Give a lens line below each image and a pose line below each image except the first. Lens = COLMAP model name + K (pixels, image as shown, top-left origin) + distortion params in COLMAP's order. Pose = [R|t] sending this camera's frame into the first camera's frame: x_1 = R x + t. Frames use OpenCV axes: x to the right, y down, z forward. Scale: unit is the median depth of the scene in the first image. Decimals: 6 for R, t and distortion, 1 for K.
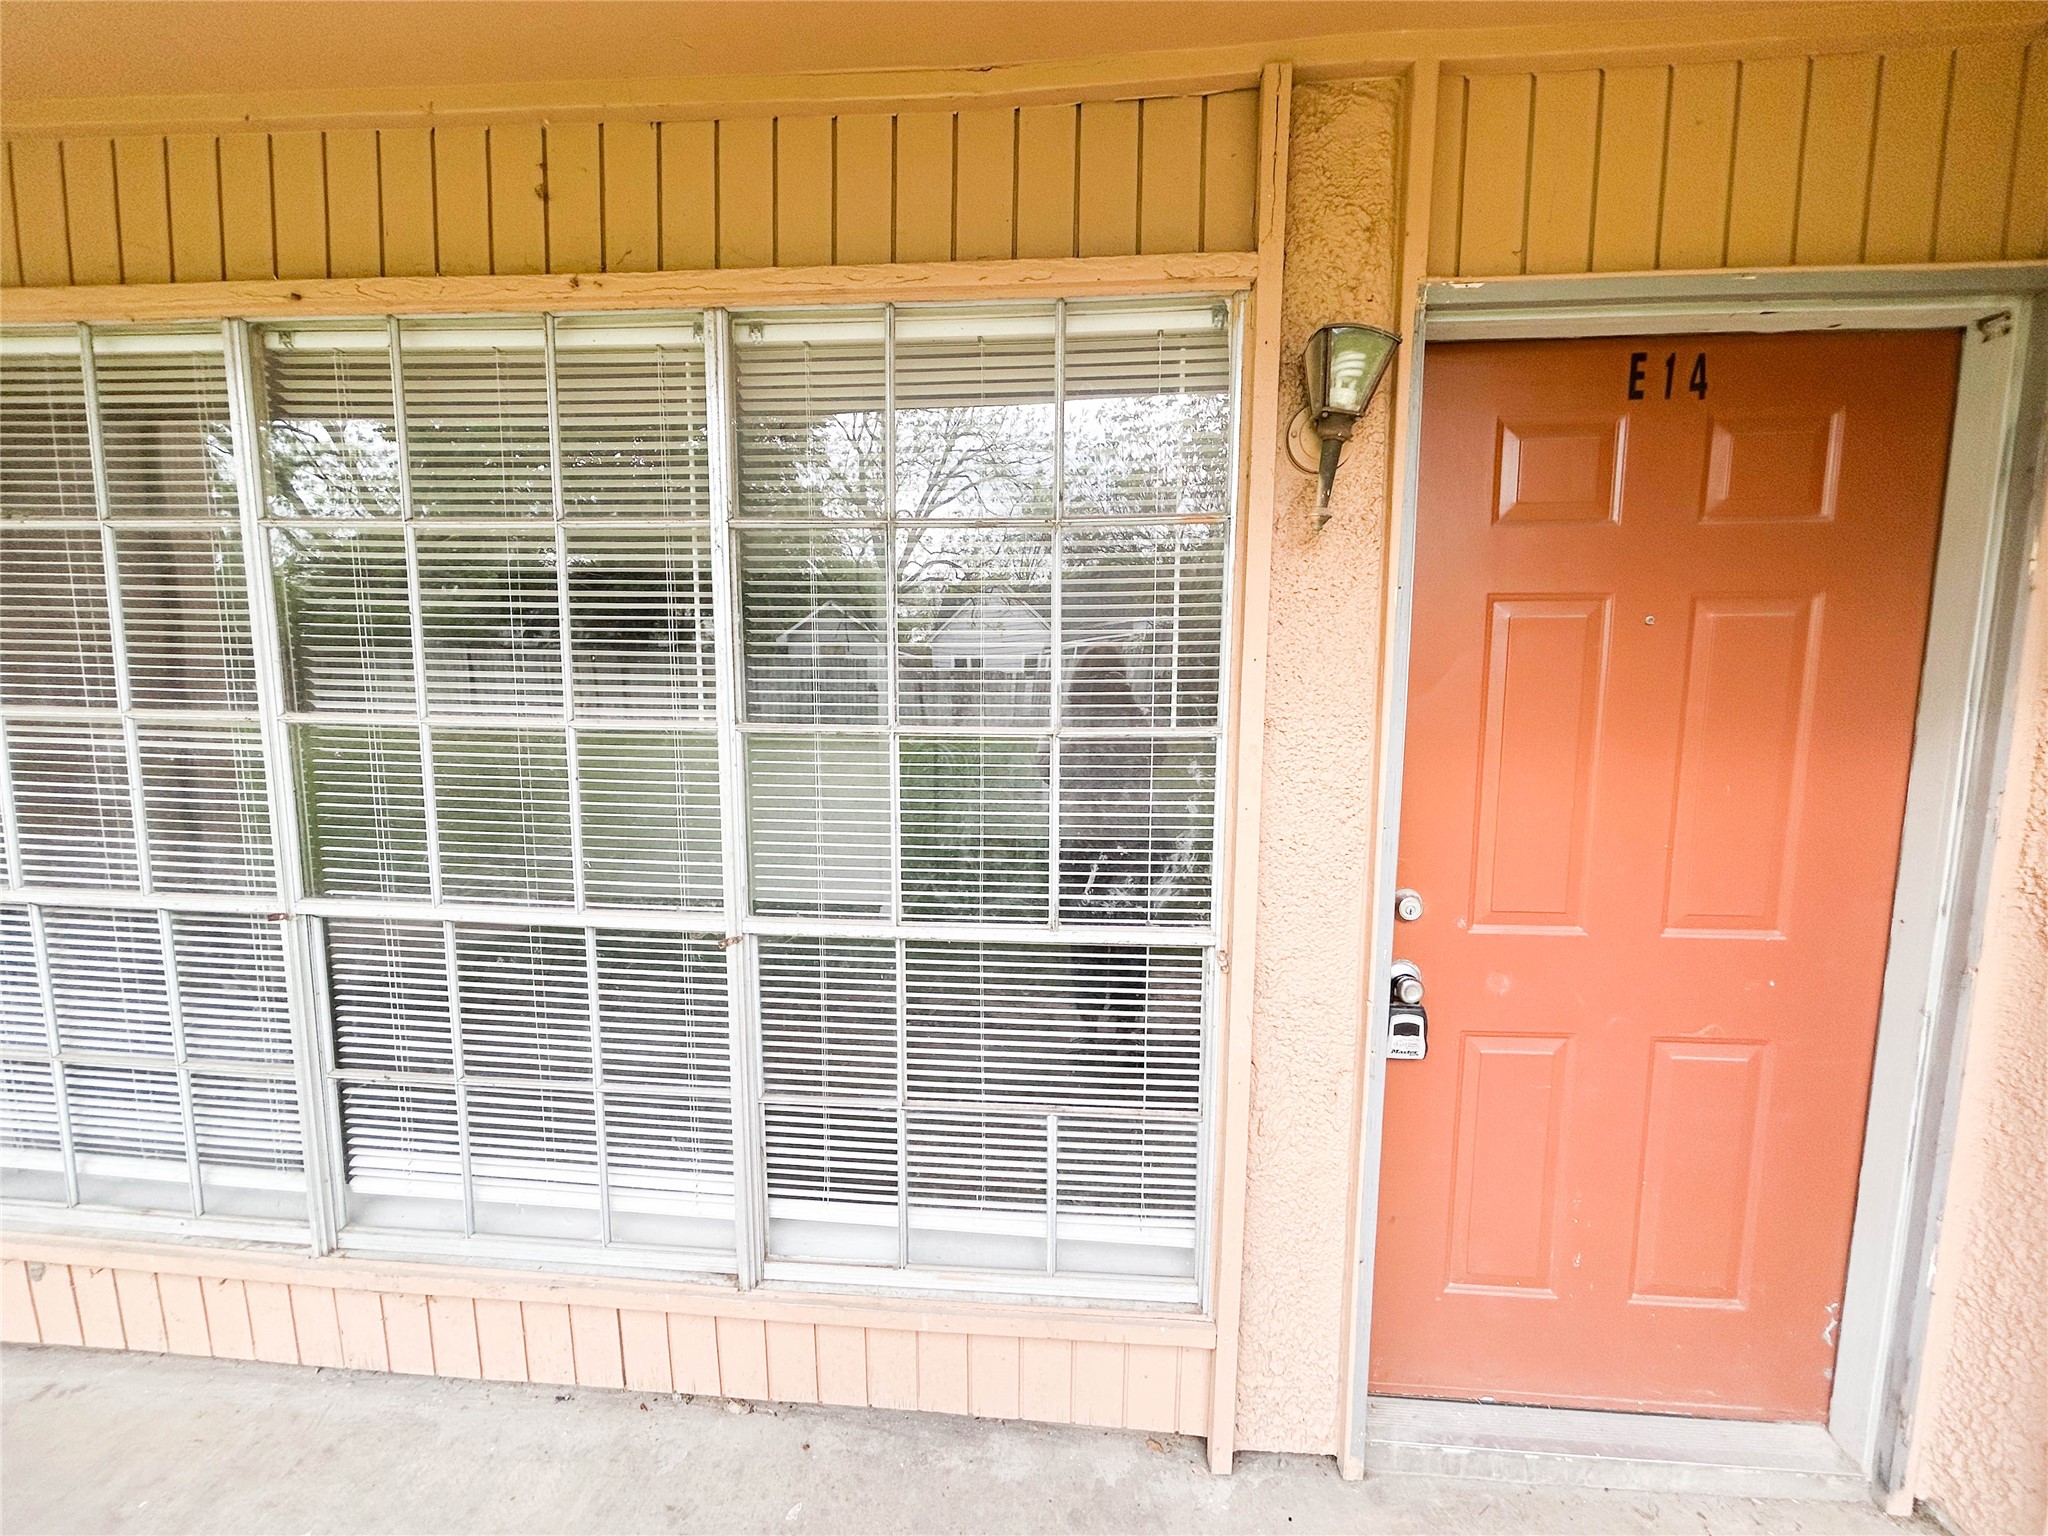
lens RADIAL K [[851.7, 0, 1024.0], [0, 851.7, 768.0], [0, 0, 1]] dist [0.000222, -0.000051]
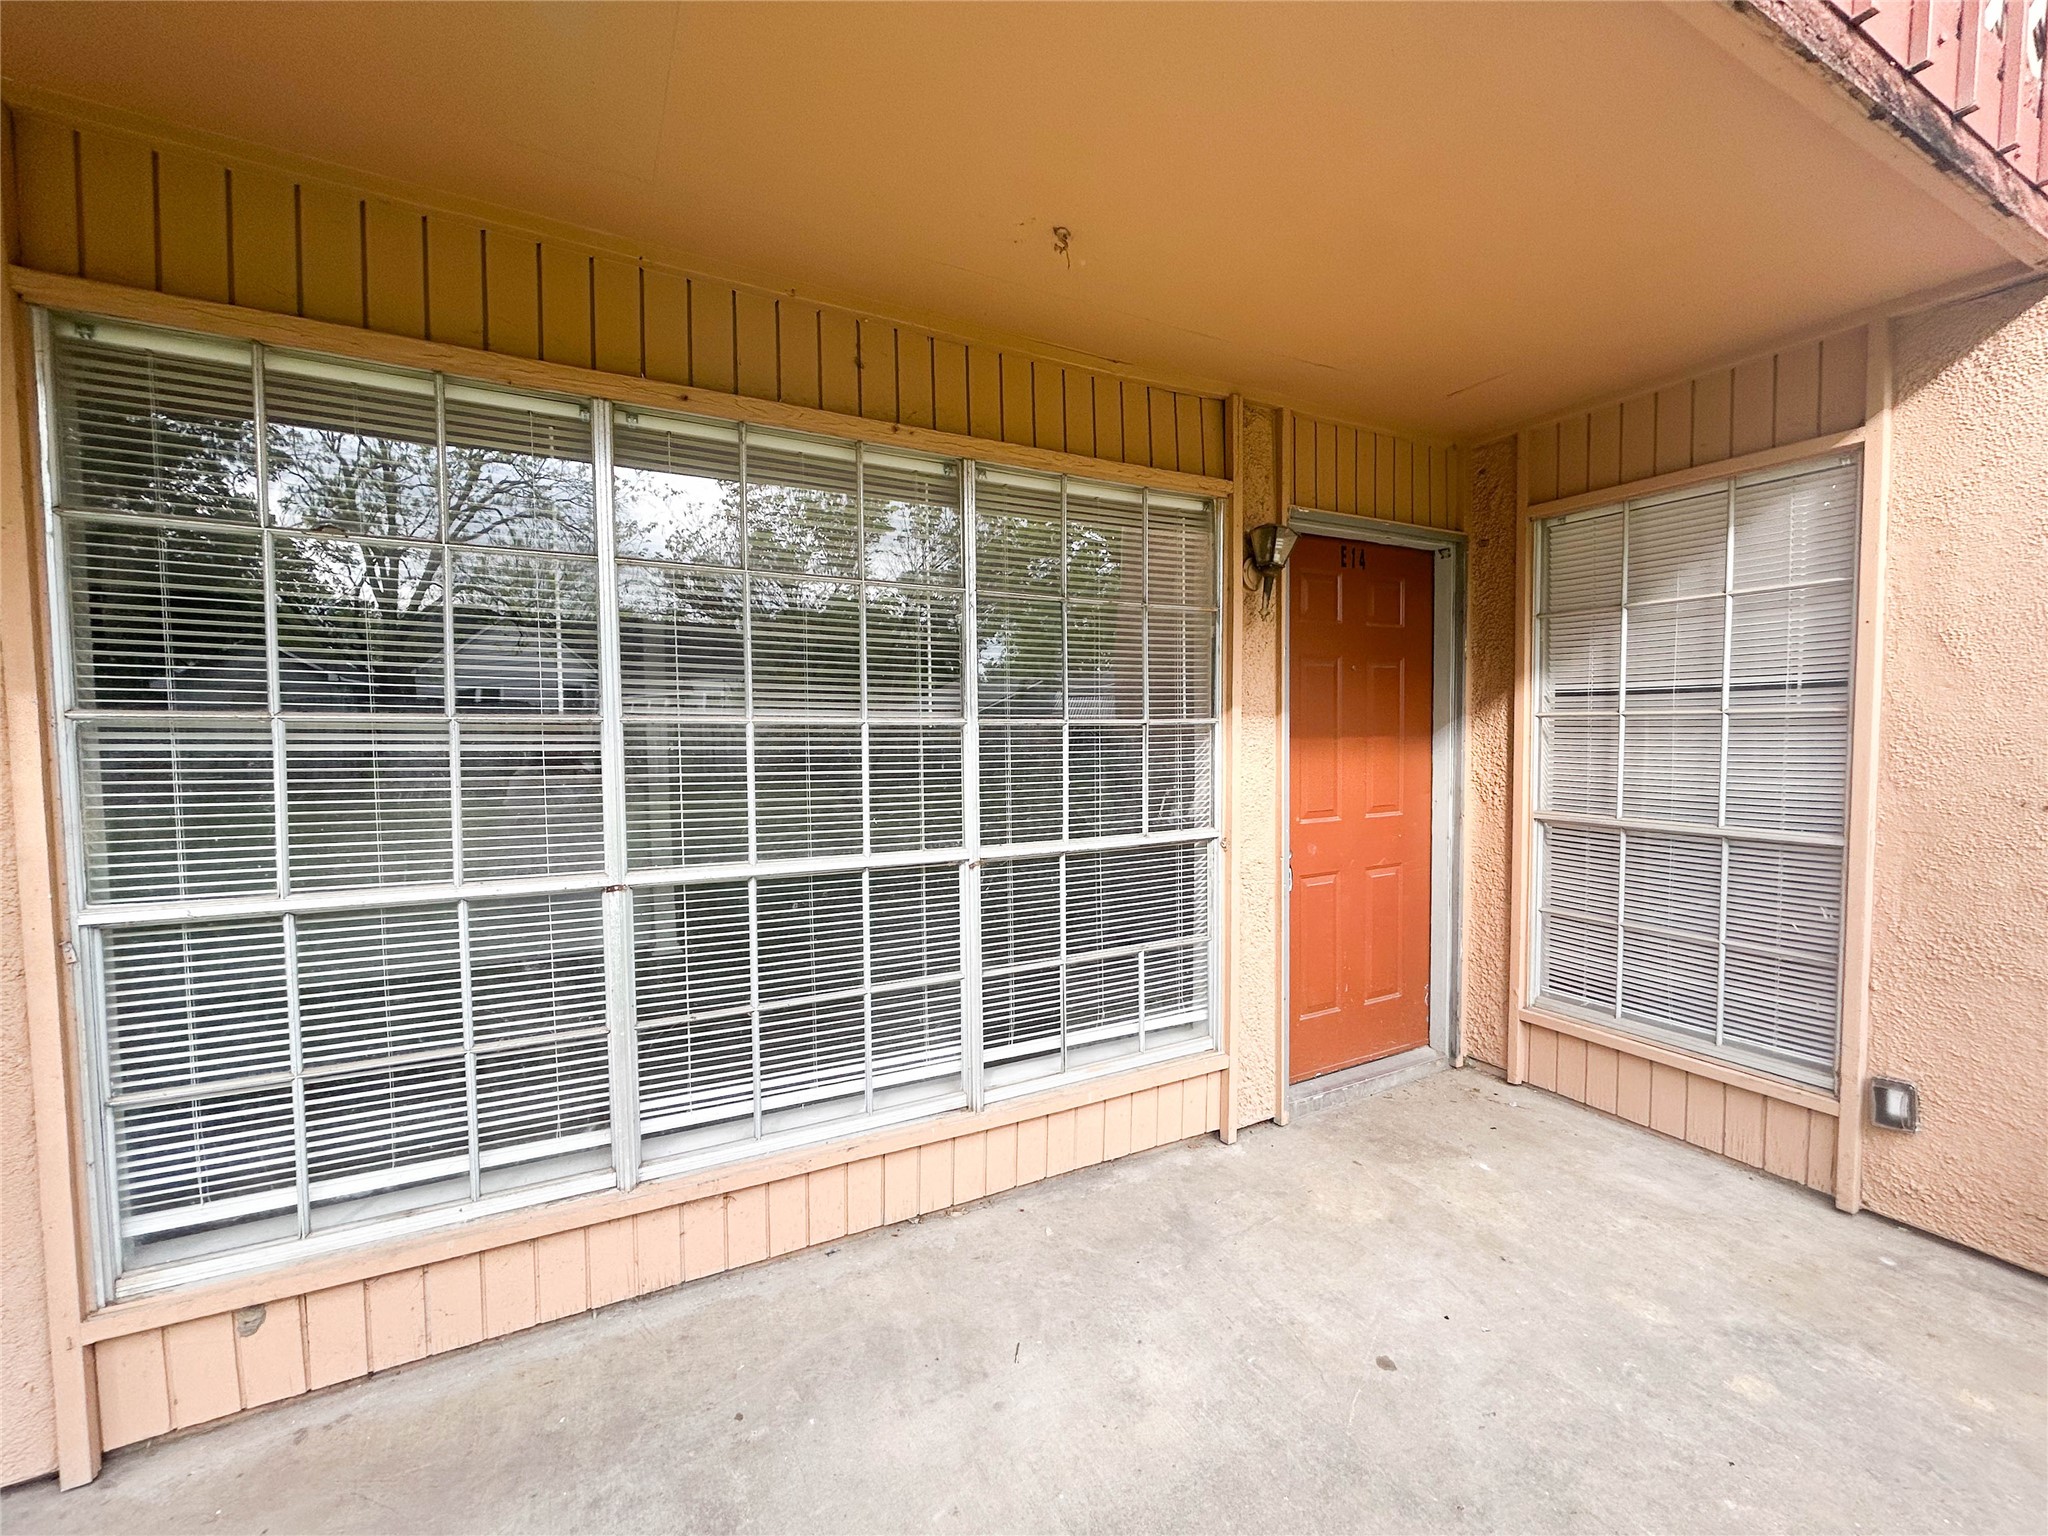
lens RADIAL K [[851.7, 0, 1024.0], [0, 851.7, 768.0], [0, 0, 1]] dist [0.000222, -0.000051]
pose [[0.839756, -0.037828, 0.541644, -1.084280], [0.074390, 0.996179, -0.045761, 0.106415], [-0.537844, 0.078721, 0.839361, -0.317167]]
